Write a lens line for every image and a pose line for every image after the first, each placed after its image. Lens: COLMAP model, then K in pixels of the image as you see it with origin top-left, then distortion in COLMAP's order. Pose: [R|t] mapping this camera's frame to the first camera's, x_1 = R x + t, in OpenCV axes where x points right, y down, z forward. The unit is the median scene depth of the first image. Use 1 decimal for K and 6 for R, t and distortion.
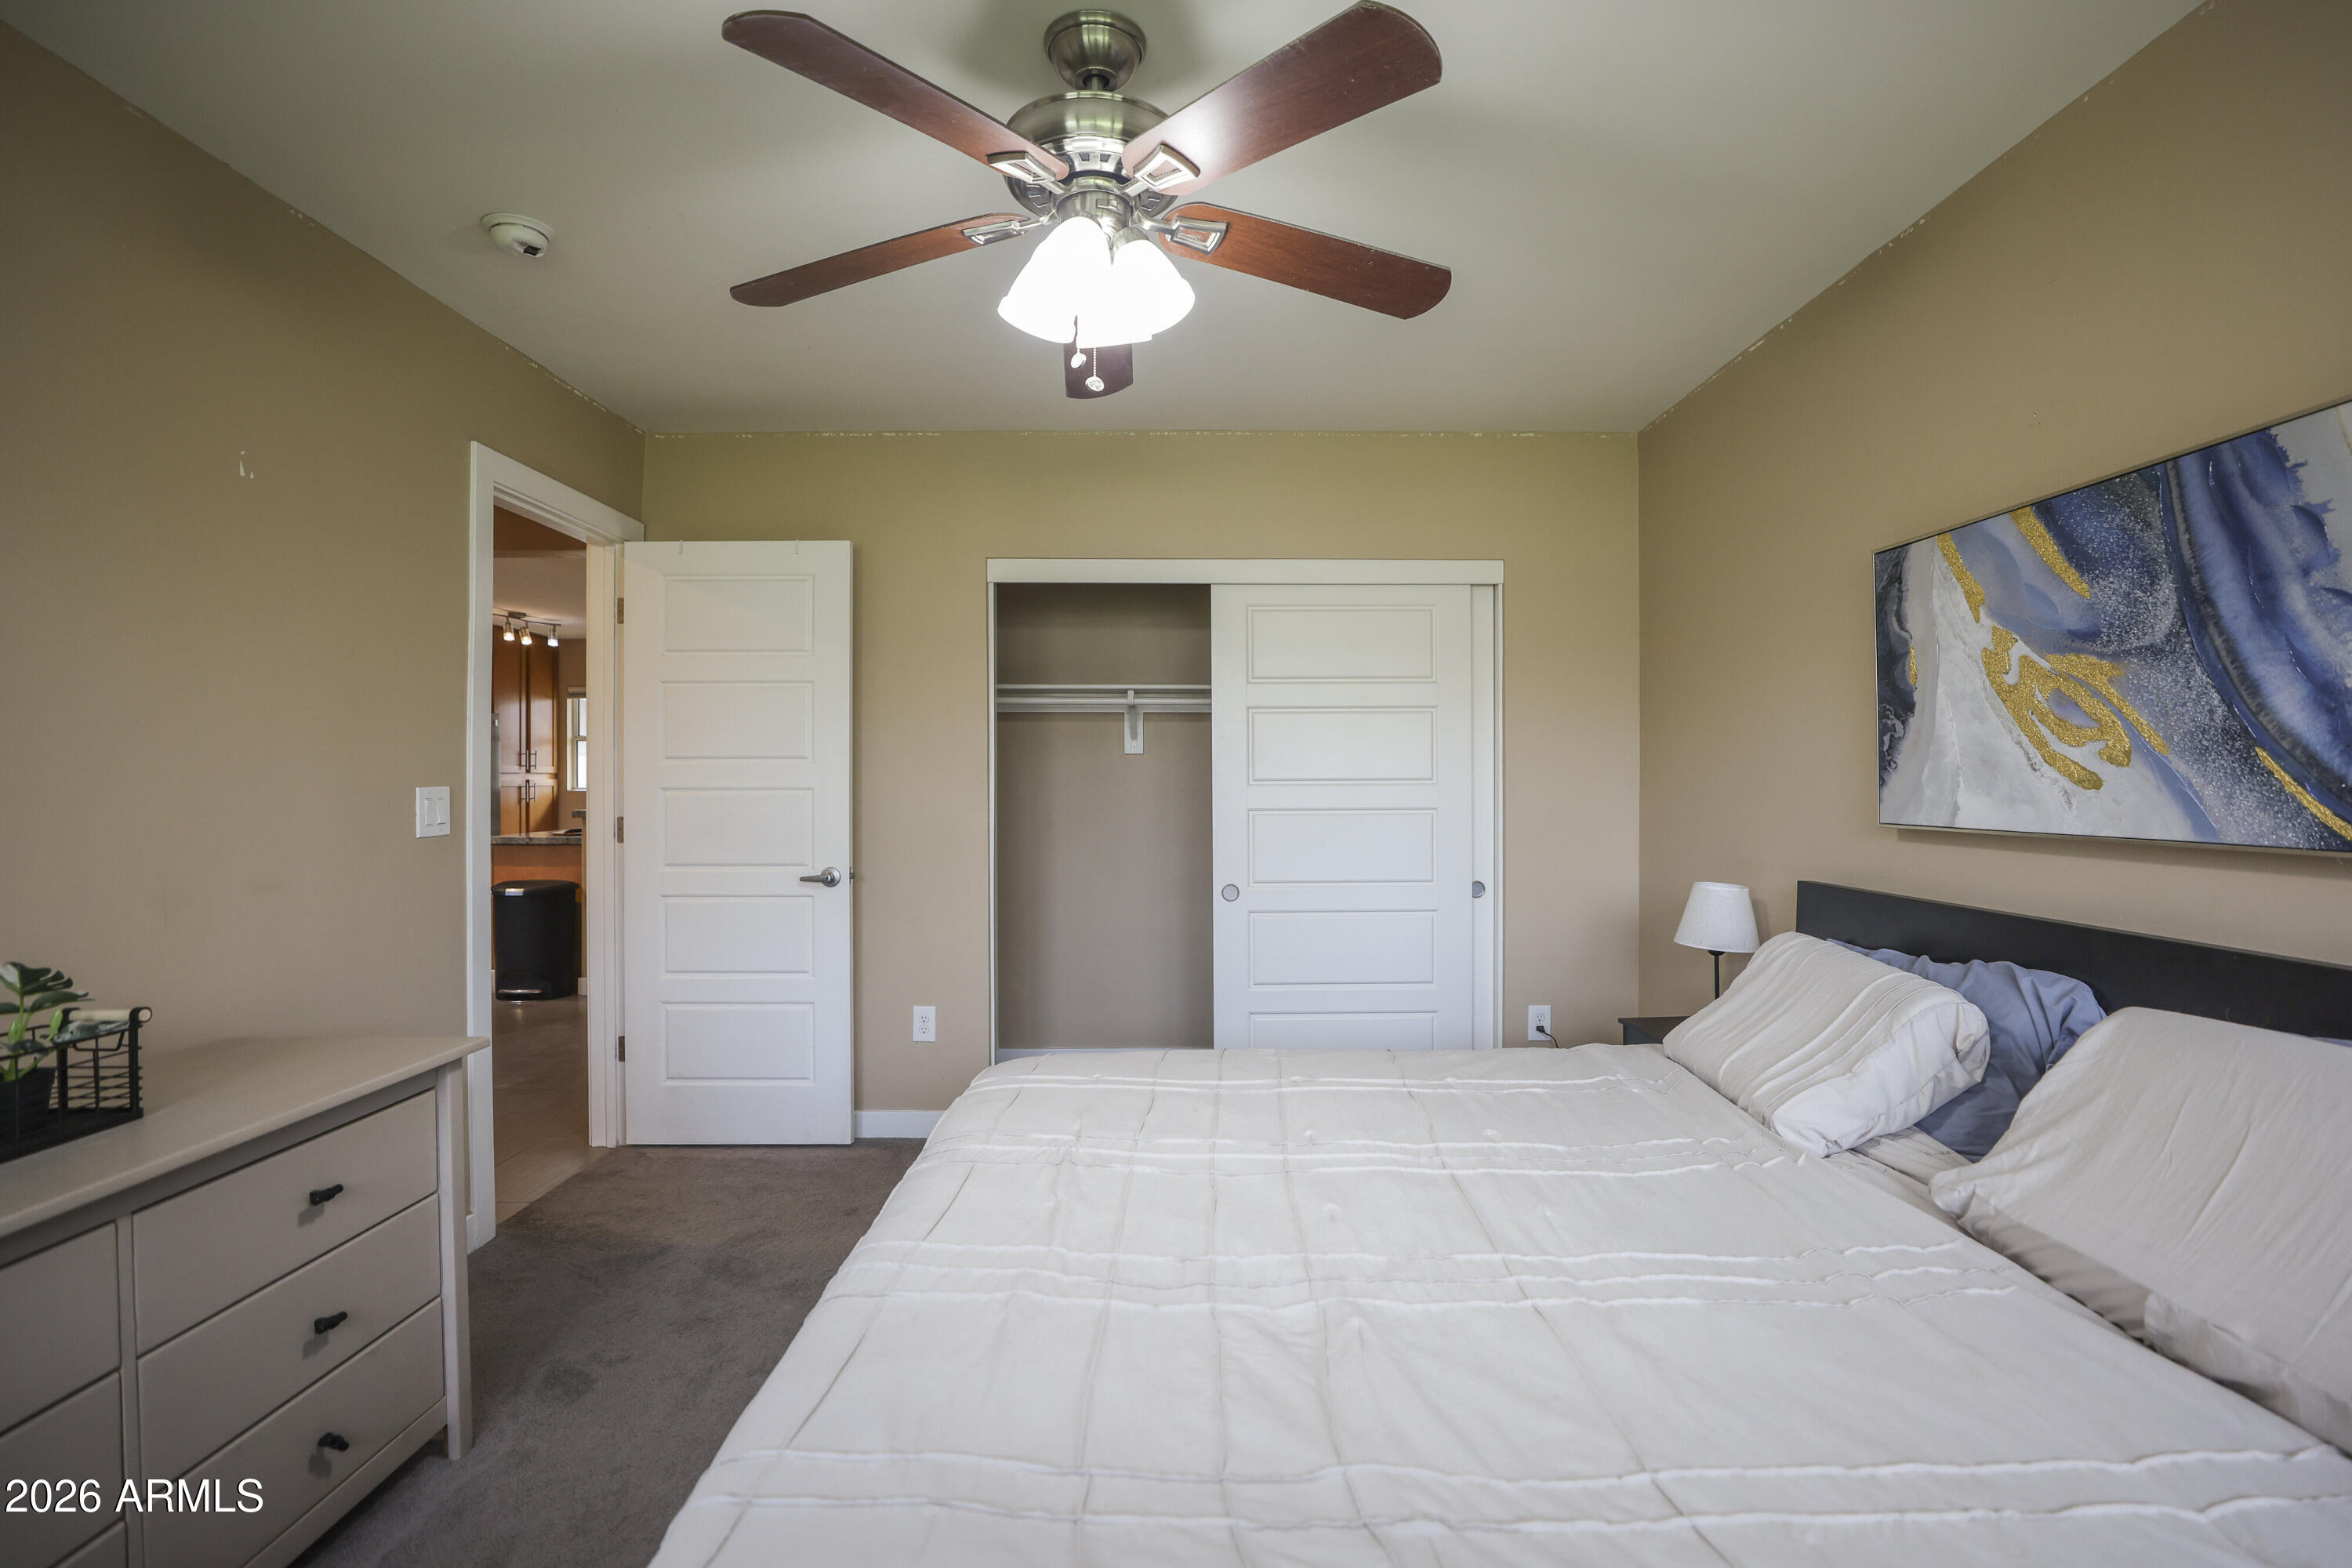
lens RADIAL K [[1091.1, 0, 1160.7], [0, 1091.1, 790.2], [0, 0, 1]] dist [-0.042579, 0.013009]
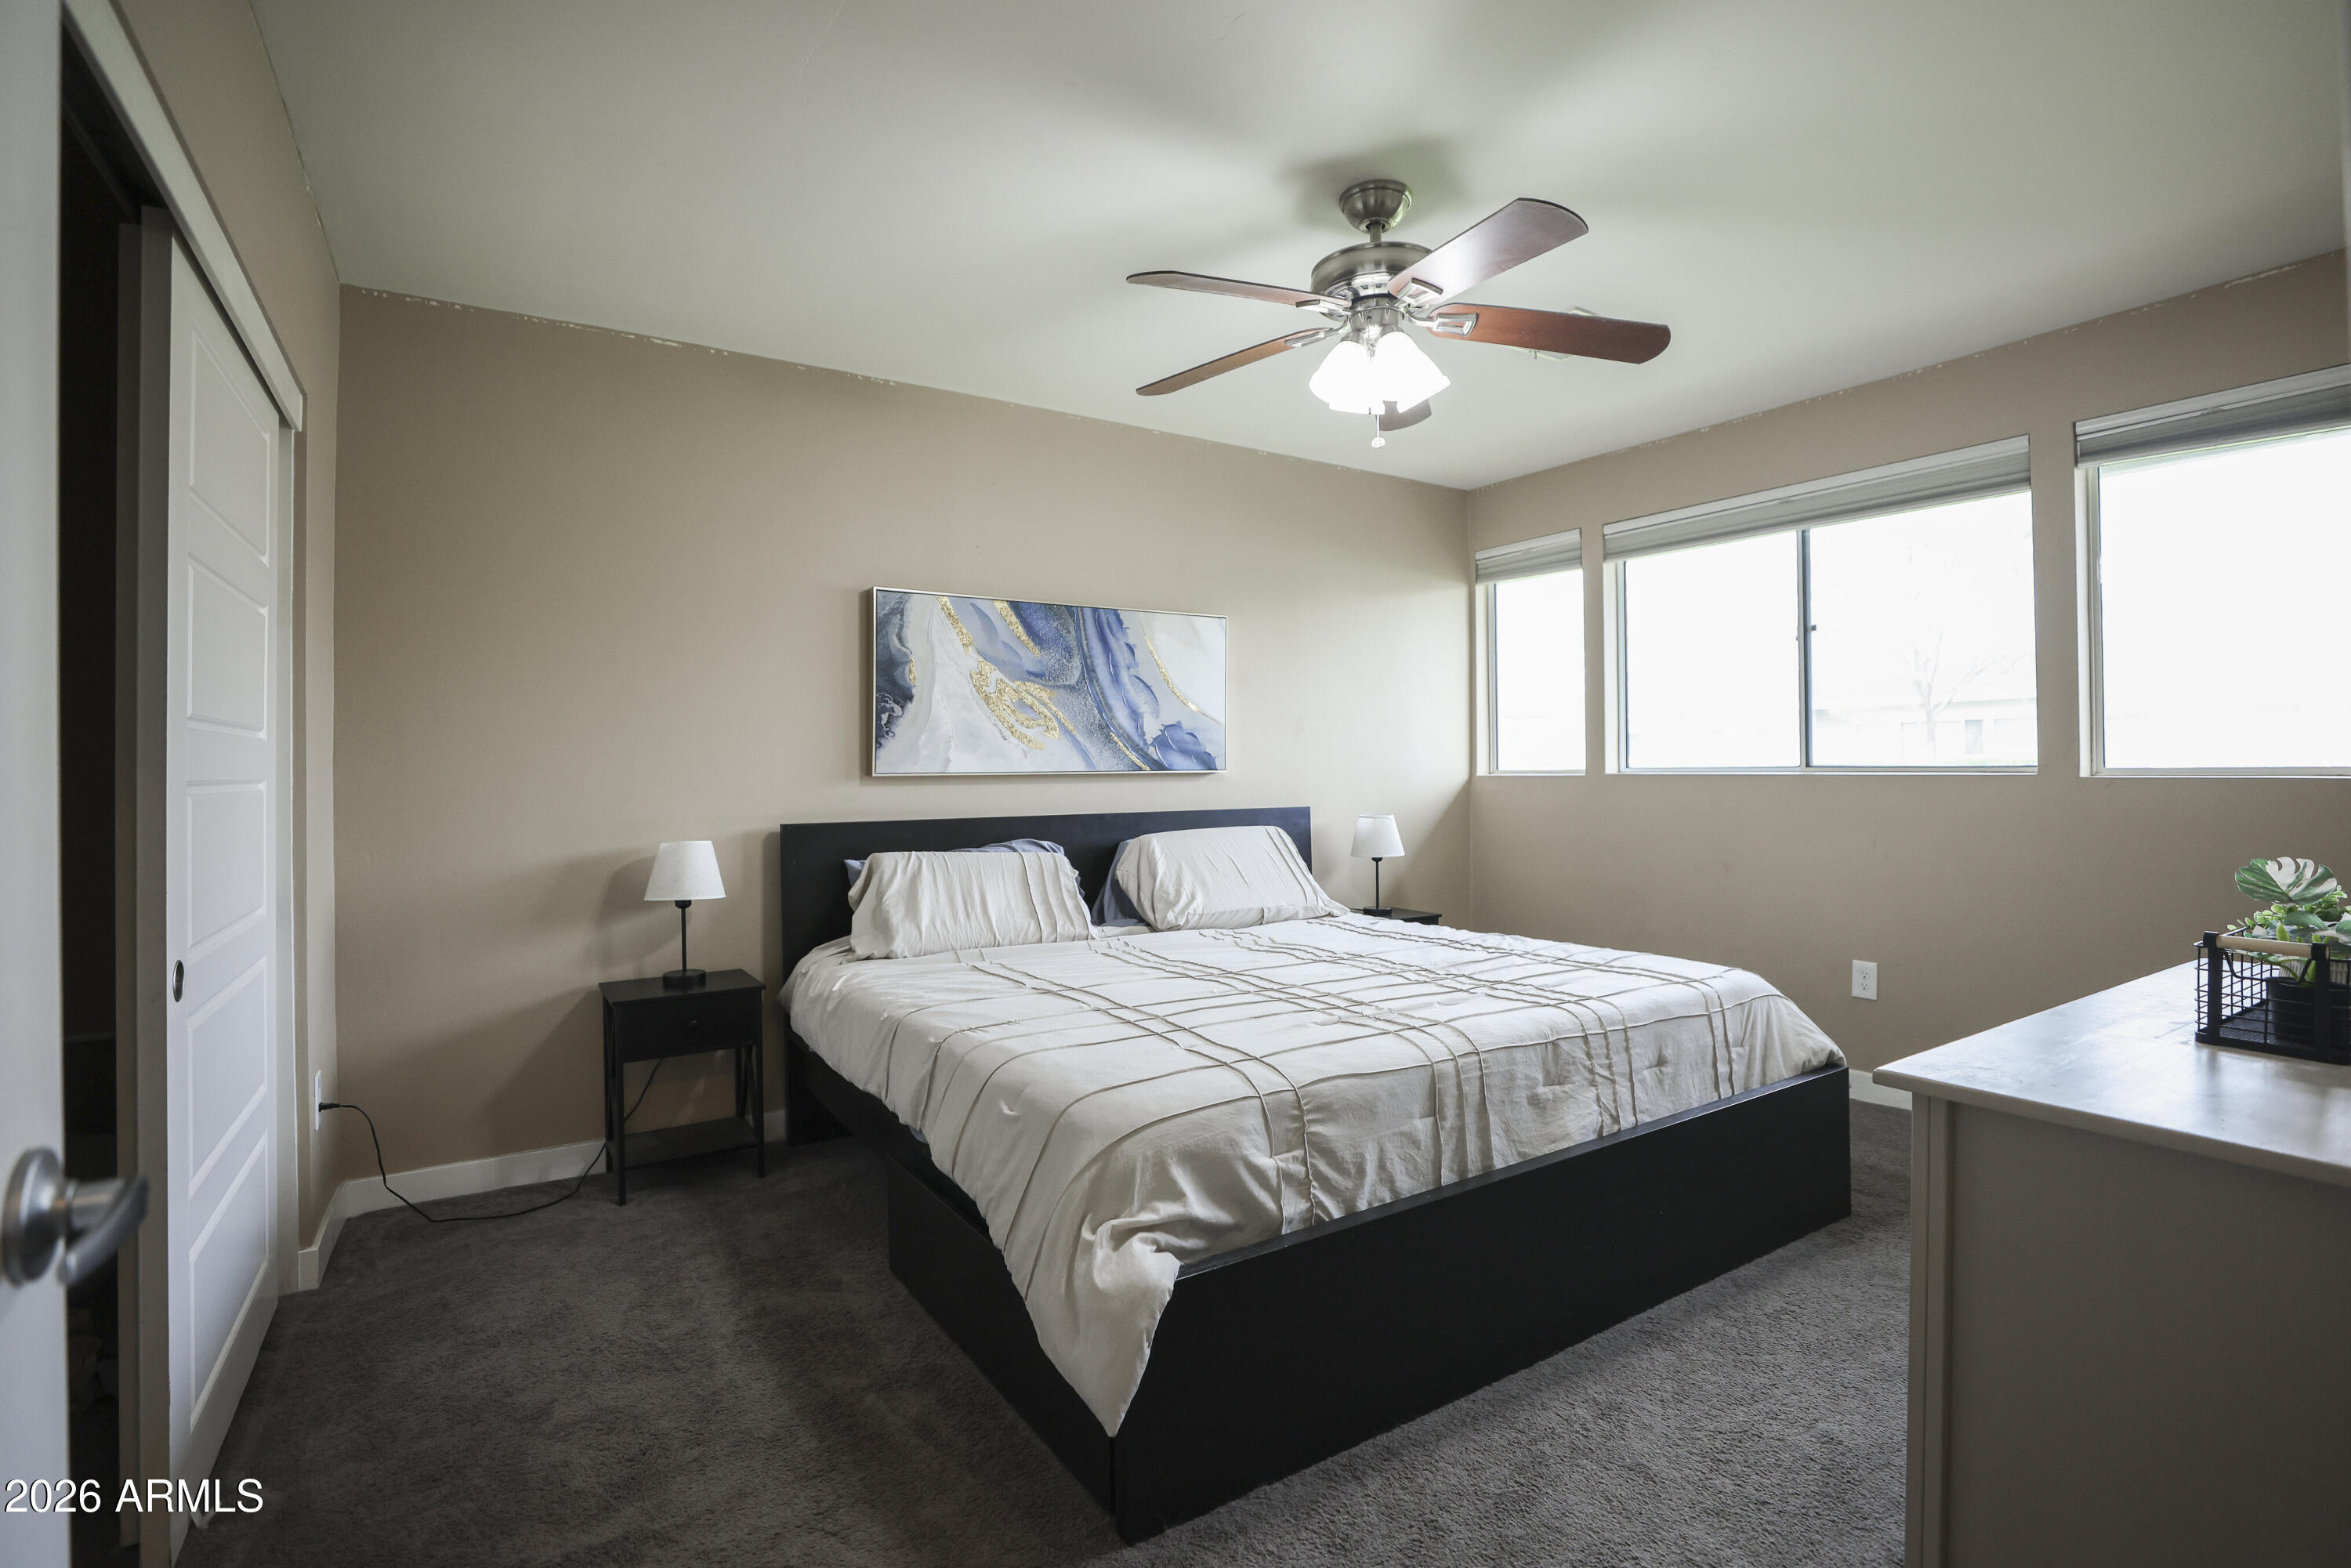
lens RADIAL K [[1070.0, 0, 1175.5], [0, 1070.0, 784.0], [0, 0, 1]] dist [-0.042688, 0.013559]
pose [[-0.535161, -0.011390, 0.844674, -0.956224], [0.013339, 0.999671, 0.021931, 0.023105], [-0.844645, 0.023003, -0.534832, 1.749217]]
